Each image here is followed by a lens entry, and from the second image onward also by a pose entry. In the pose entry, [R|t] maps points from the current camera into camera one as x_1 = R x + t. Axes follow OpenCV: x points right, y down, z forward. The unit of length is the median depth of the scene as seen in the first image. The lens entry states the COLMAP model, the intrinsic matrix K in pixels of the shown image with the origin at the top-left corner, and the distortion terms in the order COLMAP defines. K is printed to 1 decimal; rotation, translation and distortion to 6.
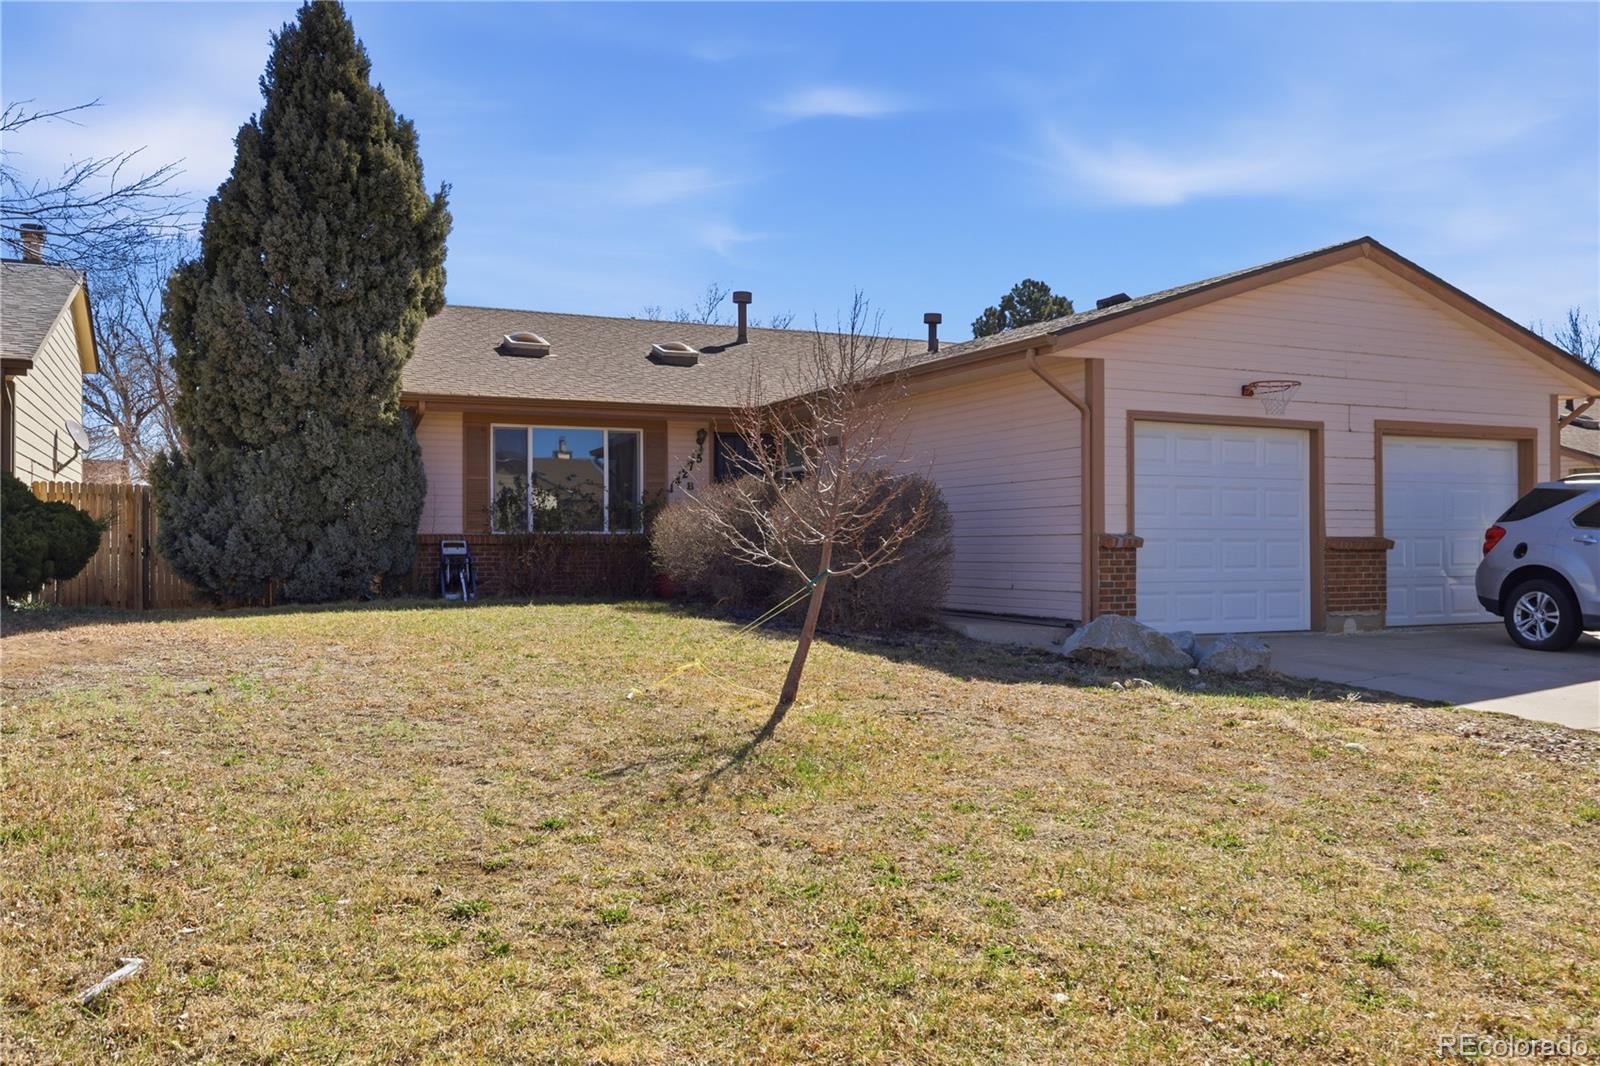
lens RADIAL K [[1272.9, 0, 800.0], [0, 1272.9, 533.0], [0, 0, 1]] dist [0.036932, 0.000159]
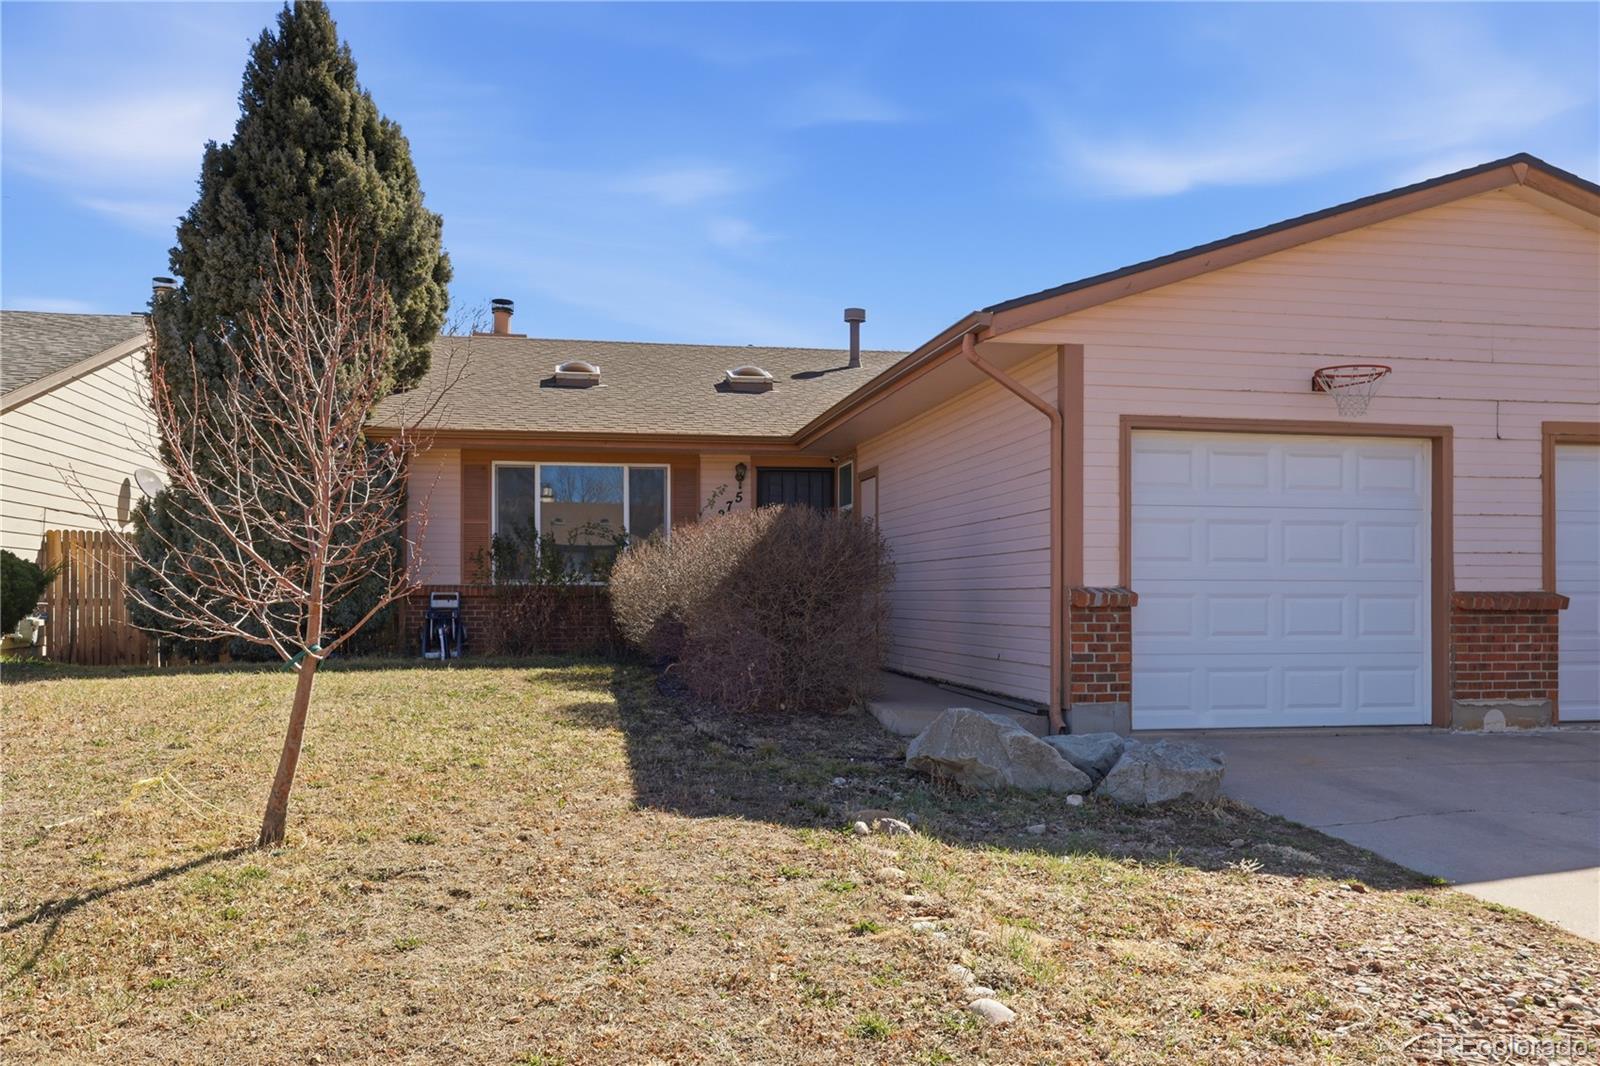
lens RADIAL K [[1274.5, 0, 800.8], [0, 1274.5, 591.3], [0, 0, 1]] dist [0.029481, -0.002465]
pose [[0.969506, 0.002384, -0.245057, 0.232548], [-0.000463, 0.999969, 0.007897, -0.002391], [0.245069, -0.007543, 0.969476, 0.231981]]
